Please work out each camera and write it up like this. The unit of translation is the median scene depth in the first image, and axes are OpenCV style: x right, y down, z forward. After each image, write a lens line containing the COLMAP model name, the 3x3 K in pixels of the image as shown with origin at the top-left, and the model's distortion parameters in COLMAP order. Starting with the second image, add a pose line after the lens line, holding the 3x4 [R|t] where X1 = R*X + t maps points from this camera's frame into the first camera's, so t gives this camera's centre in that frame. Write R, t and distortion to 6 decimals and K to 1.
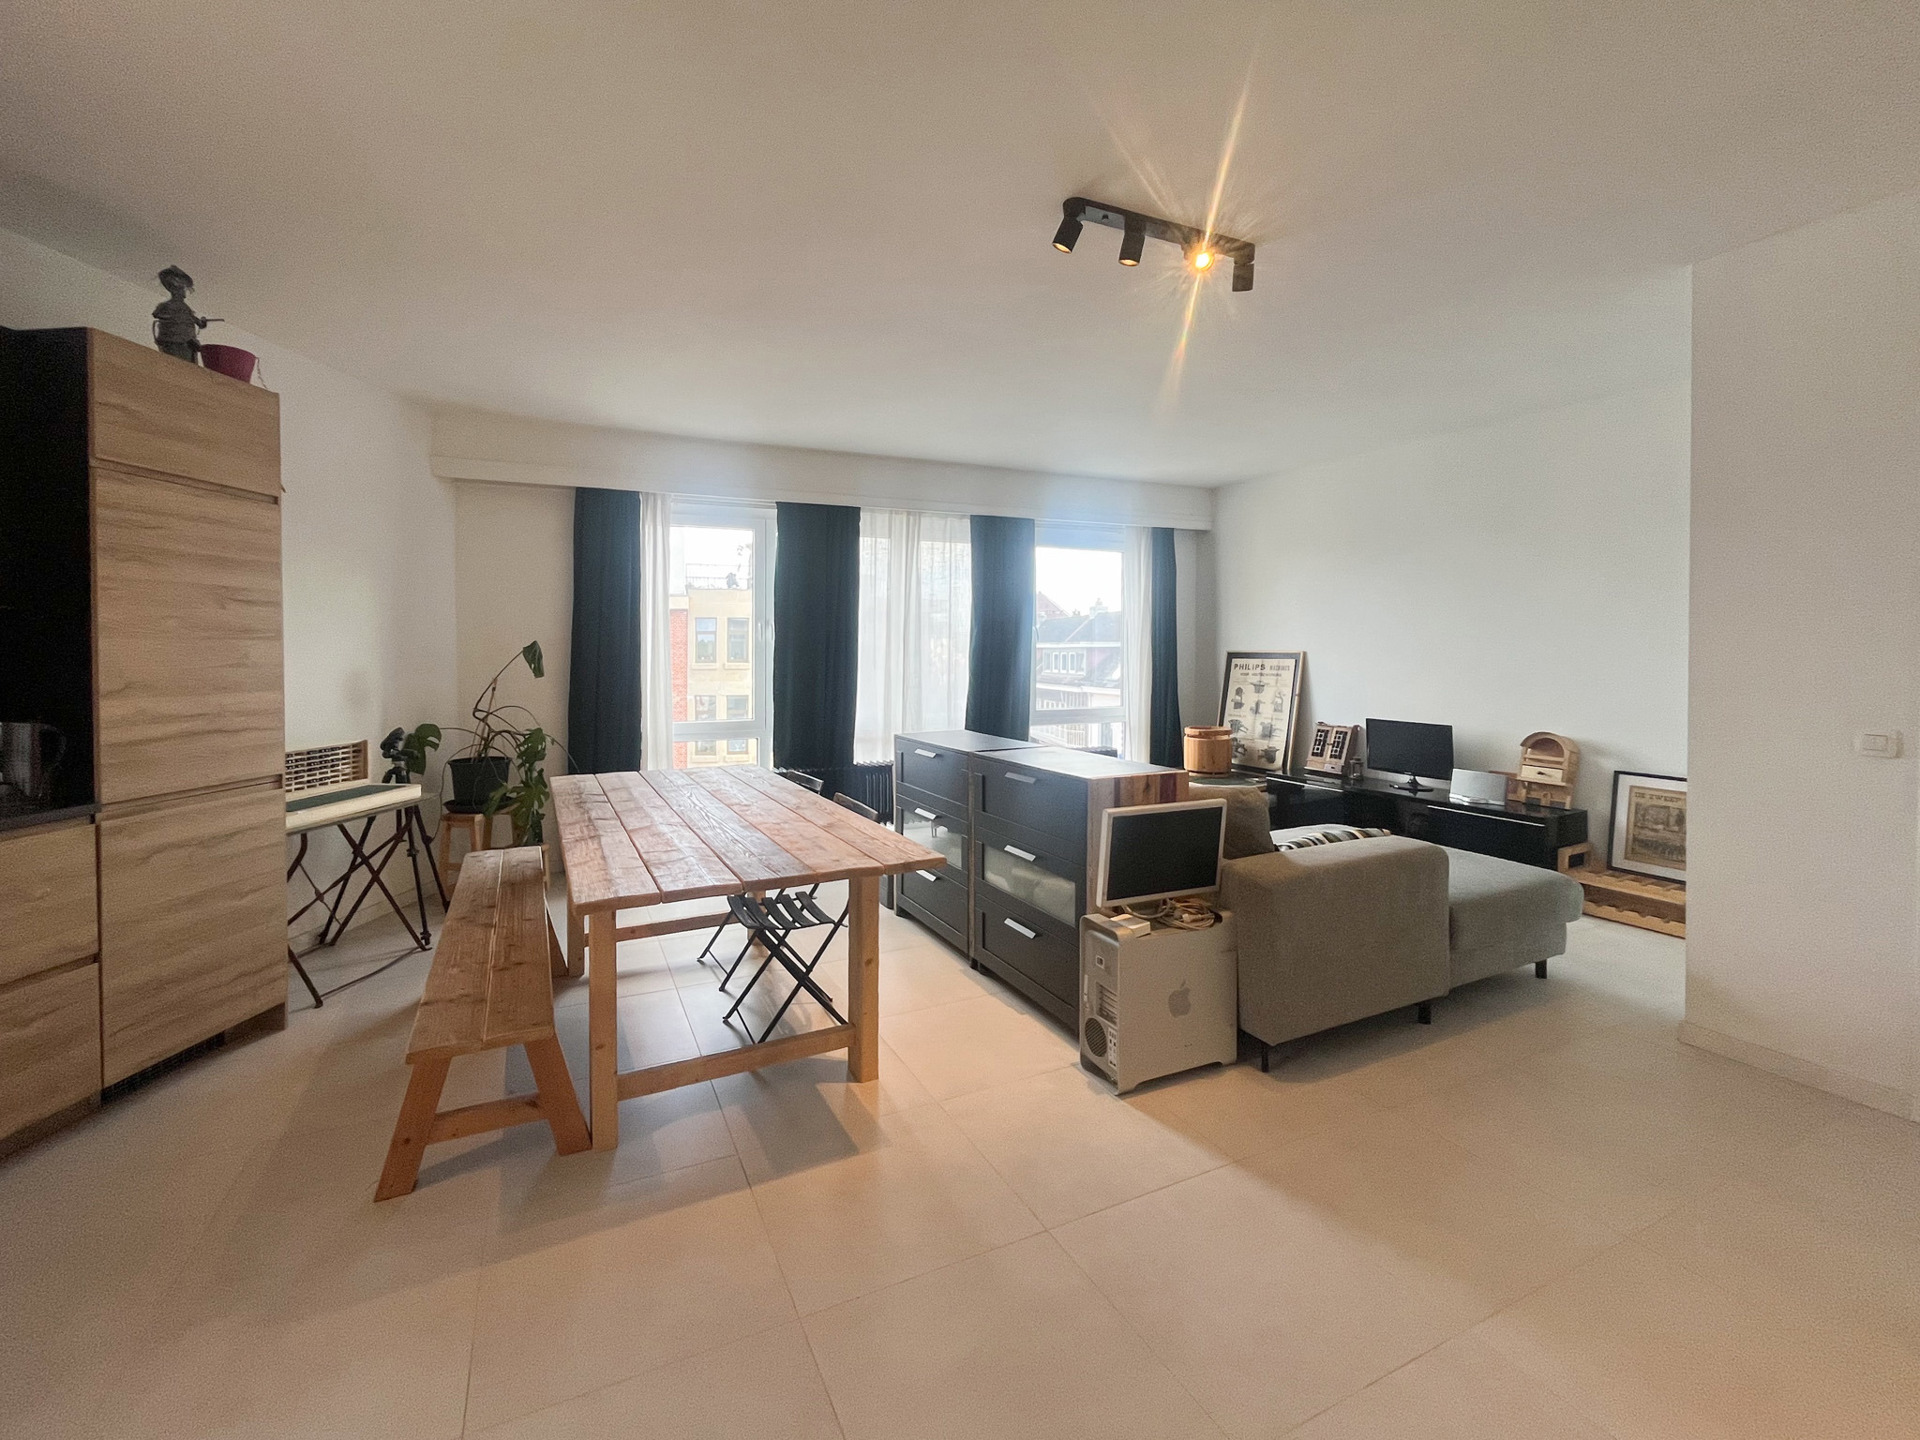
lens RADIAL K [[814.7, 0, 958.4], [0, 814.7, 657.7], [0, 0, 1]] dist [0.001514, 0.000314]
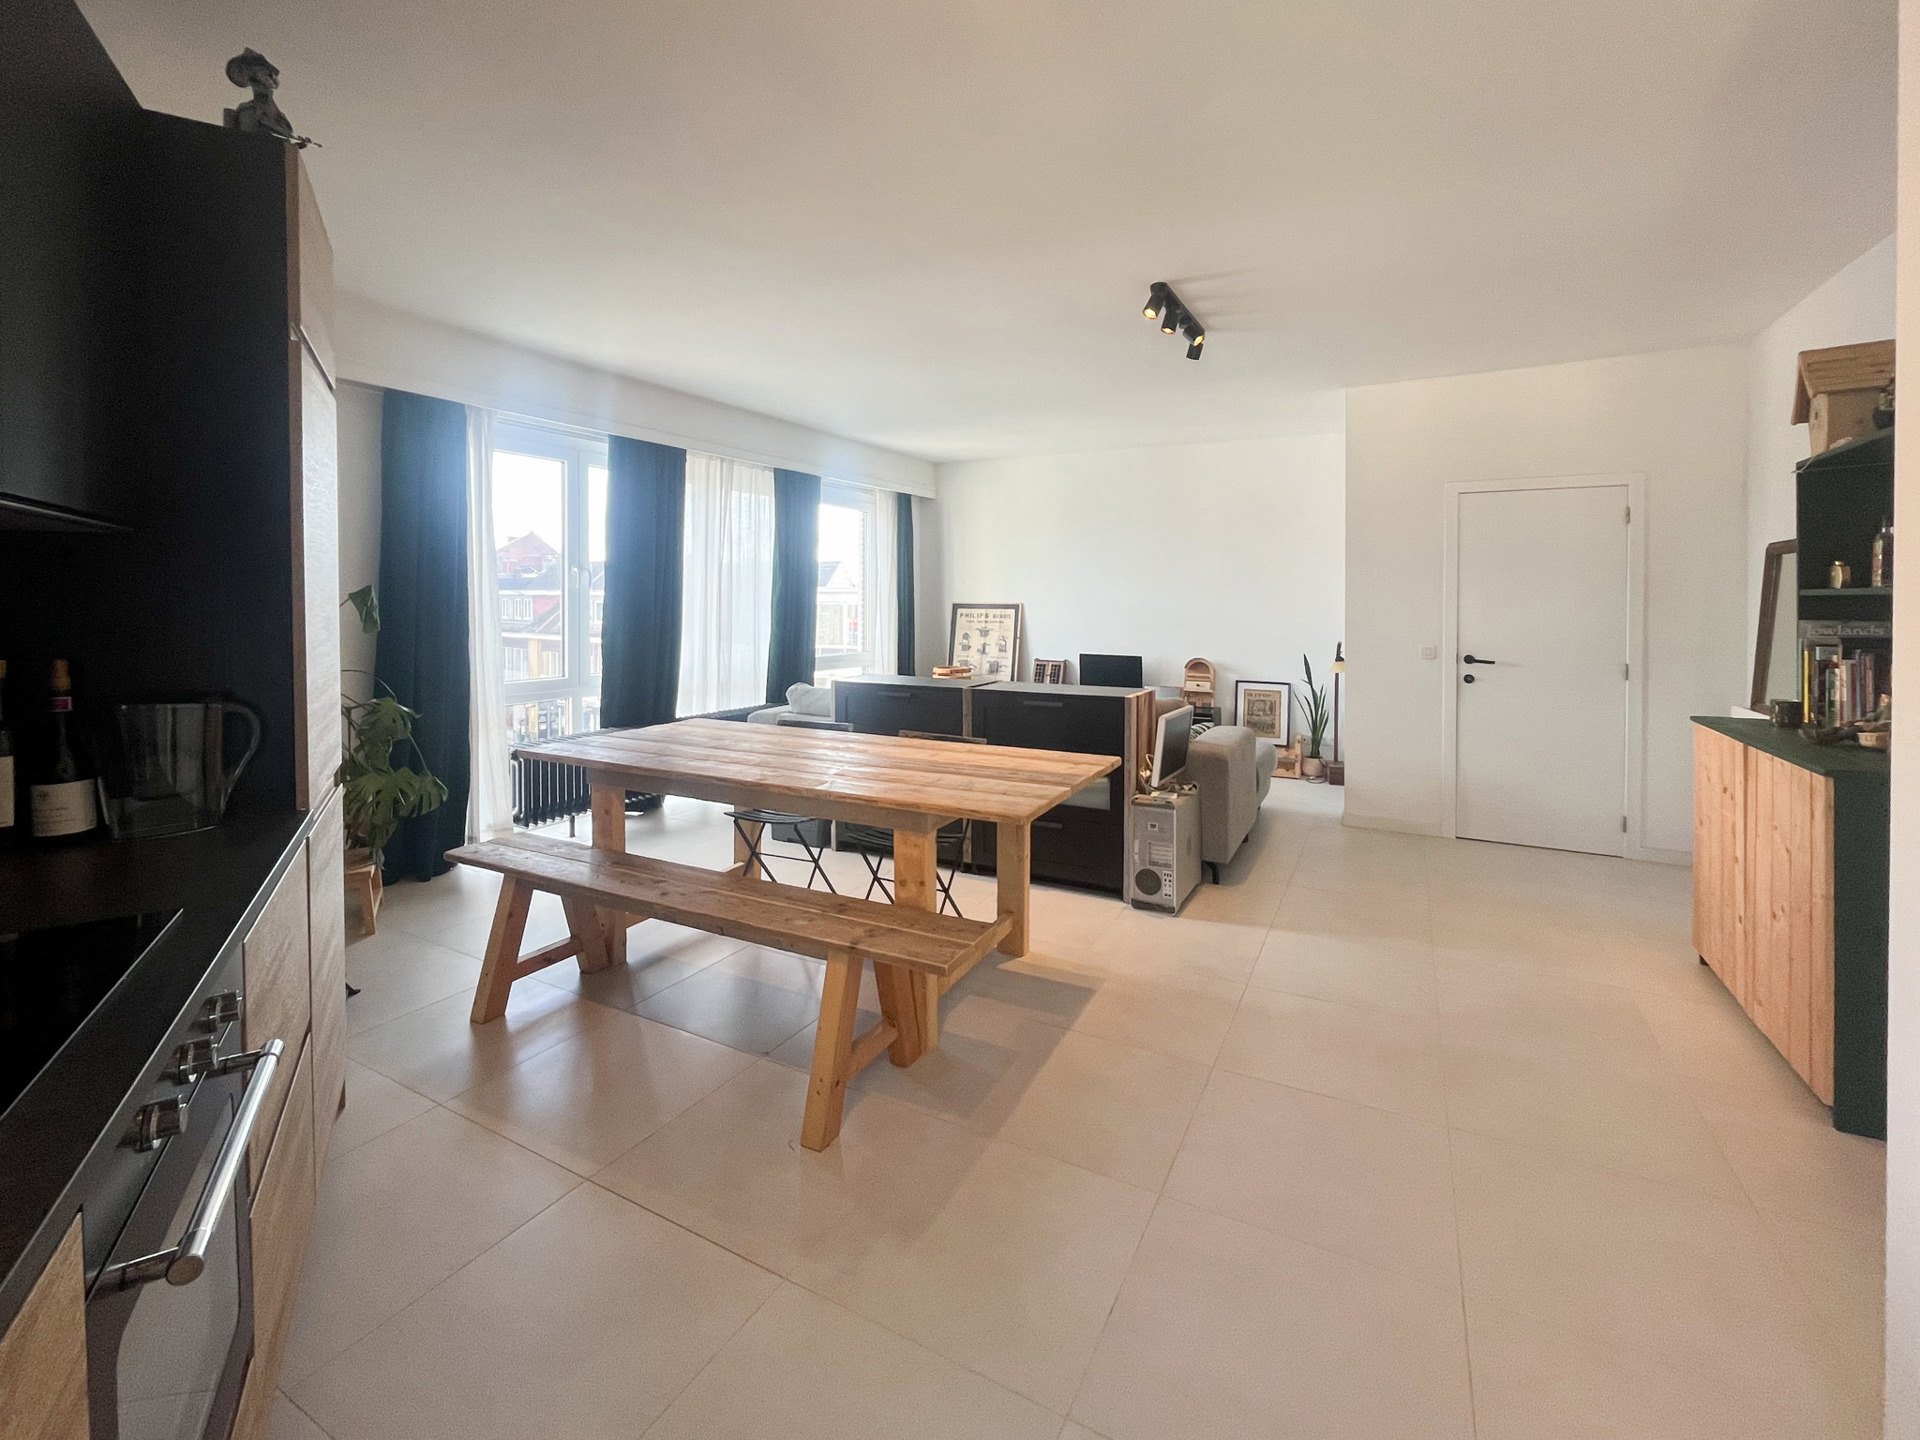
lens RADIAL K [[831.4, 0, 957.0], [0, 831.4, 617.9], [0, 0, 1]] dist [0.000816, 0.000128]
pose [[0.801007, -0.005876, 0.598626, -0.447880], [-0.001902, 0.999922, 0.012360, -0.000592], [-0.598652, -0.011038, 0.800933, 0.030696]]
